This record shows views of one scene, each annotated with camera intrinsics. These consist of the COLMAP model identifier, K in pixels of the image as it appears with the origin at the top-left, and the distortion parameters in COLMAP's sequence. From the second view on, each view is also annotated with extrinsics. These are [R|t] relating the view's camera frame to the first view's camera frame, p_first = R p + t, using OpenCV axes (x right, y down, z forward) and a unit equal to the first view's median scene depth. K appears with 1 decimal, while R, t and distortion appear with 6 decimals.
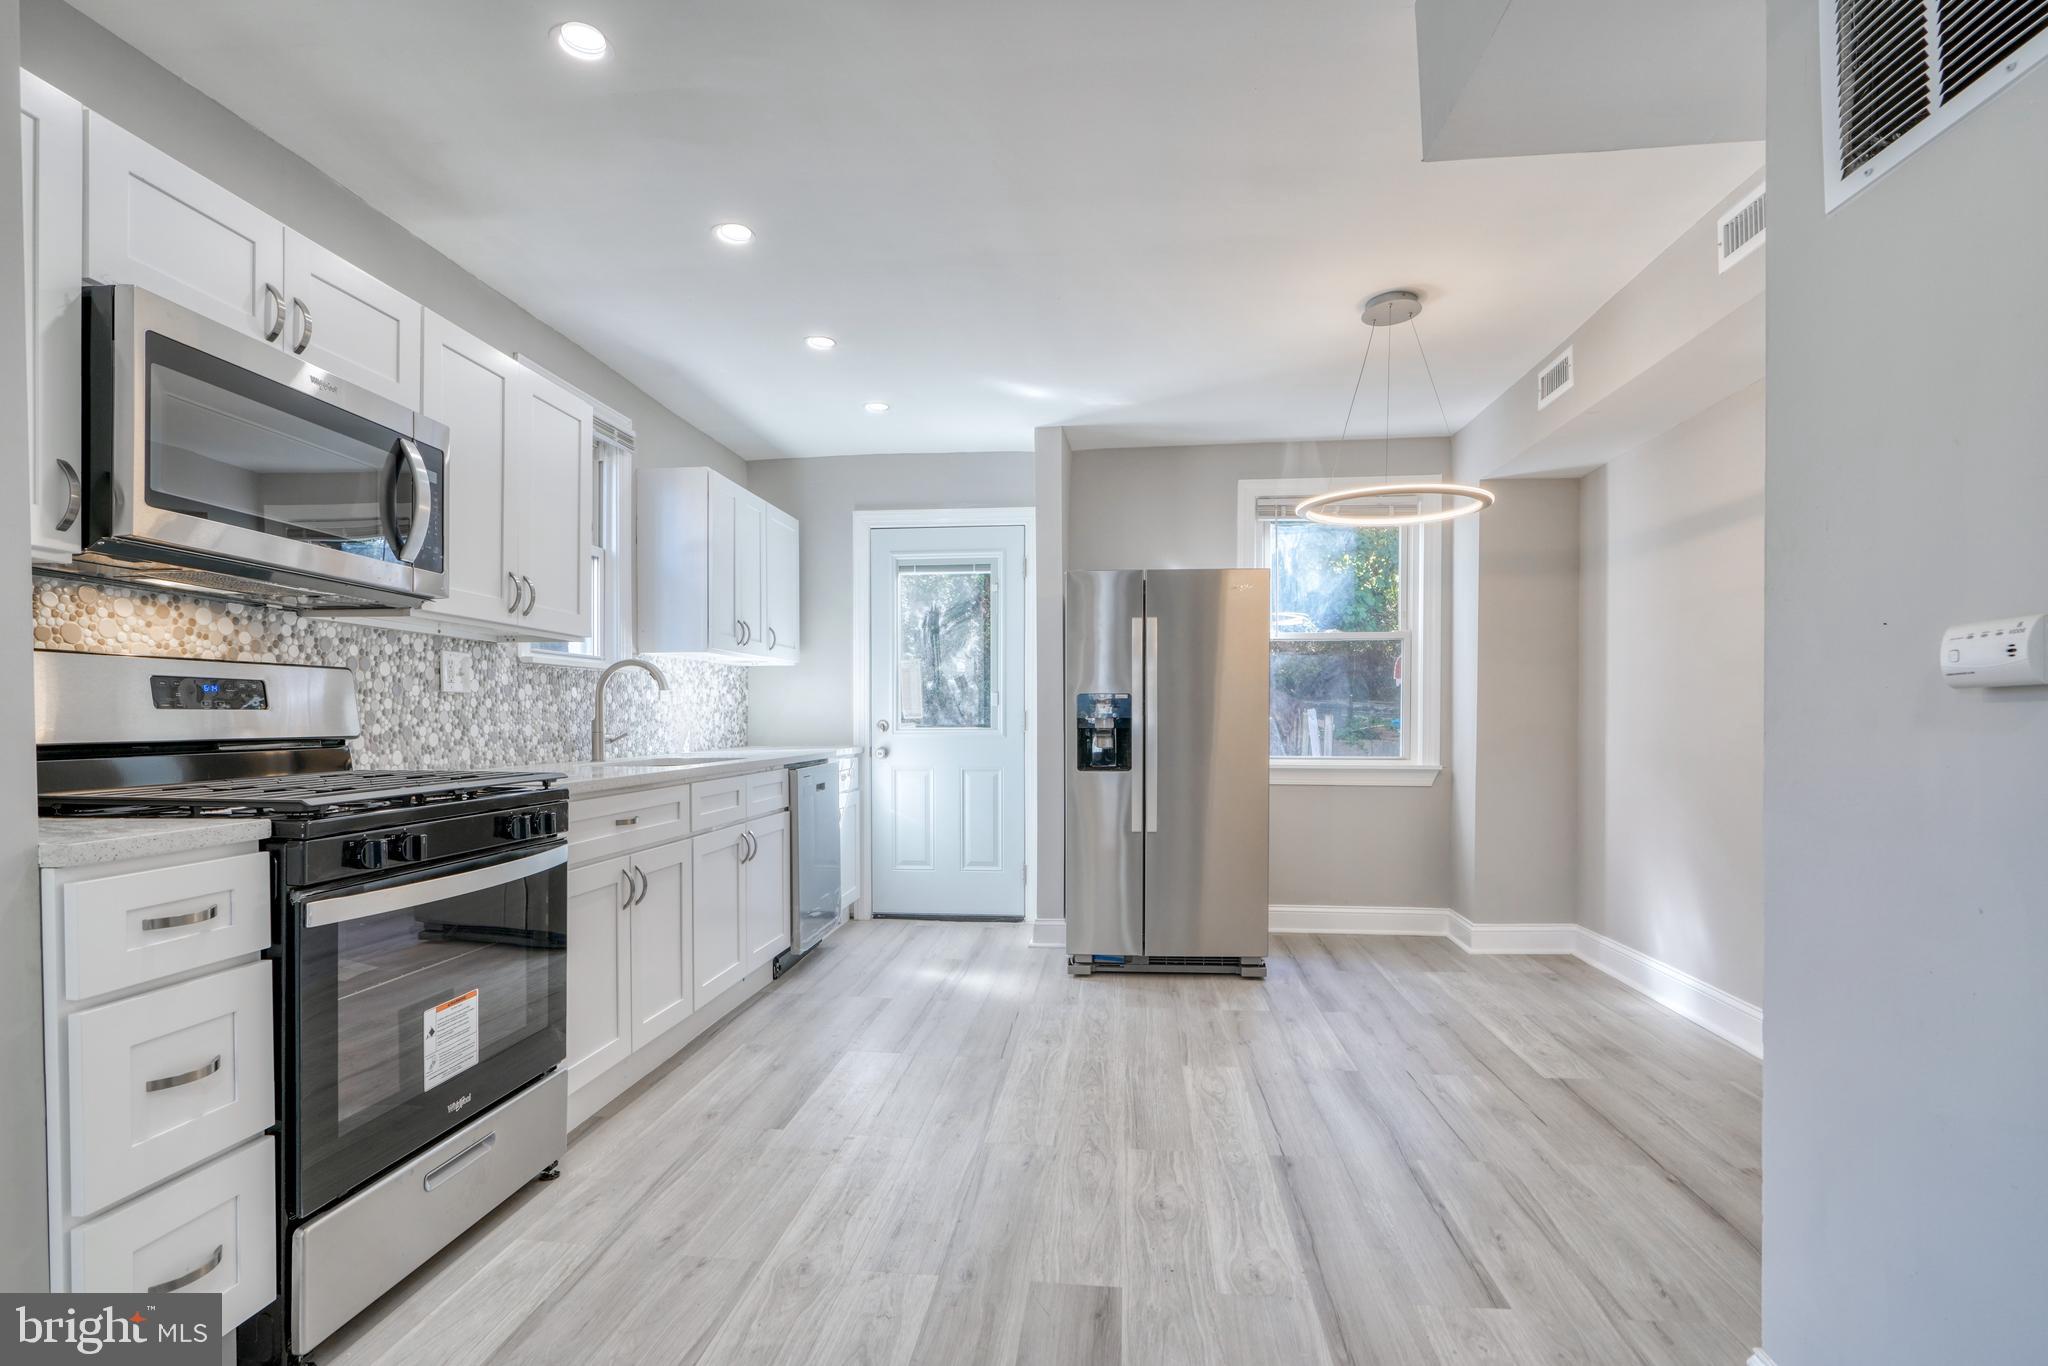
lens RADIAL K [[976.1, 0, 1024.6], [0, 976.1, 724.4], [0, 0, 1]] dist [-0.013658, 0.006182]
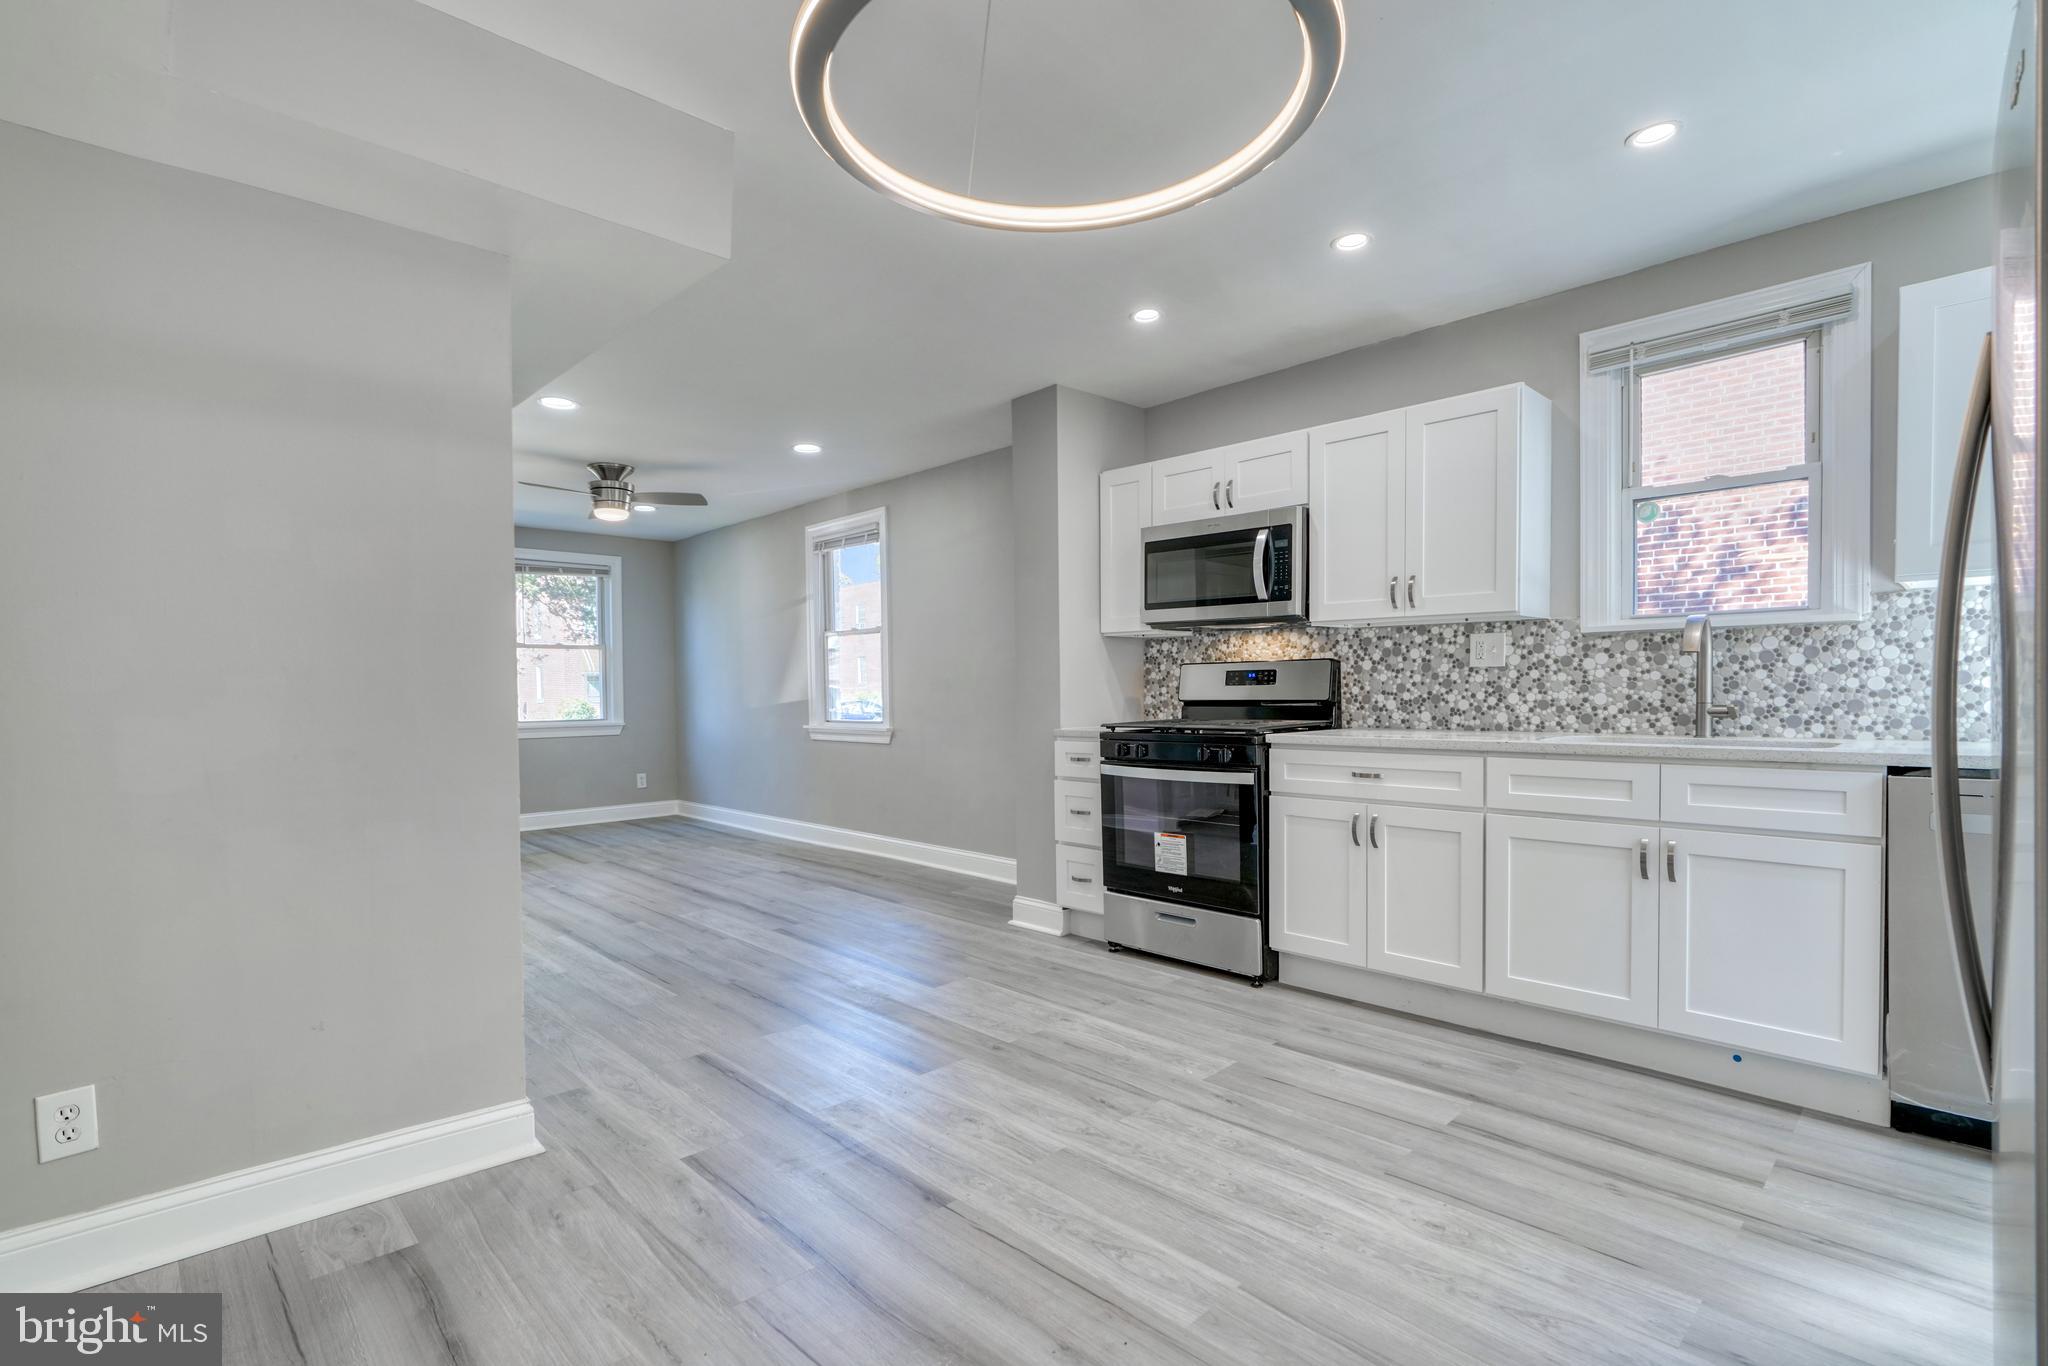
lens RADIAL K [[960.0, 0, 1022.1], [0, 960.0, 715.9], [0, 0, 1]] dist [-0.013057, 0.006210]
pose [[-0.643385, 0.032706, -0.764844, 0.634268], [0.008348, 0.999327, 0.035711, -0.016900], [0.765497, 0.016591, -0.643226, 1.176820]]
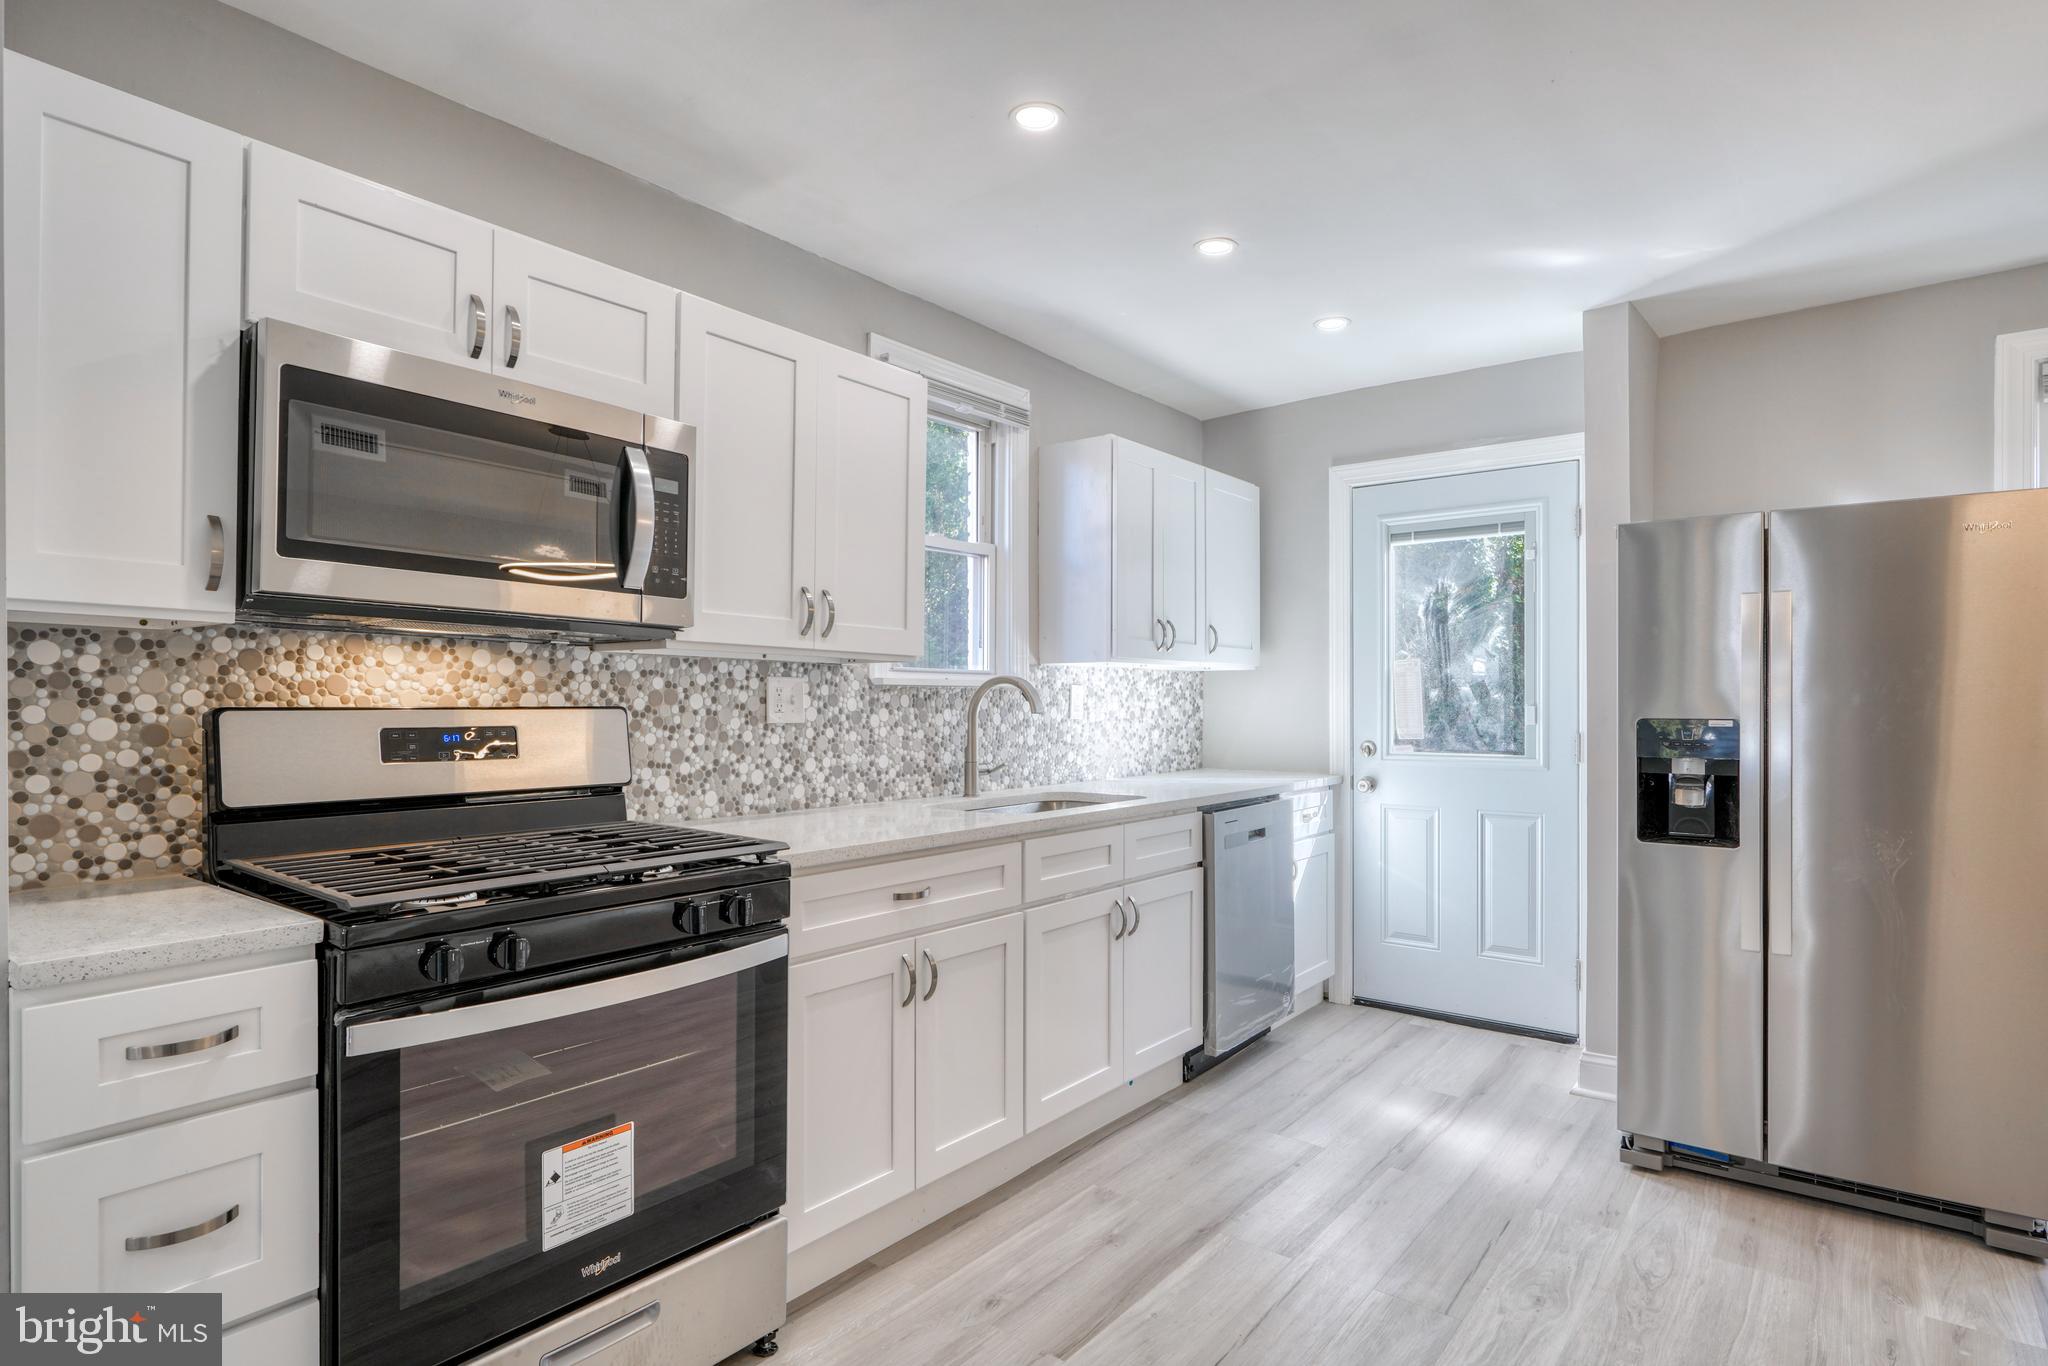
lens RADIAL K [[1063.8, 0, 1019.9], [0, 1063.8, 697.7], [0, 0, 1]] dist [-0.012269, 0.007528]
pose [[0.842974, 0.001127, -0.537952, 0.105888], [-0.007627, 0.999922, -0.009857, -0.042755], [0.537900, 0.012412, 0.842918, 0.260610]]
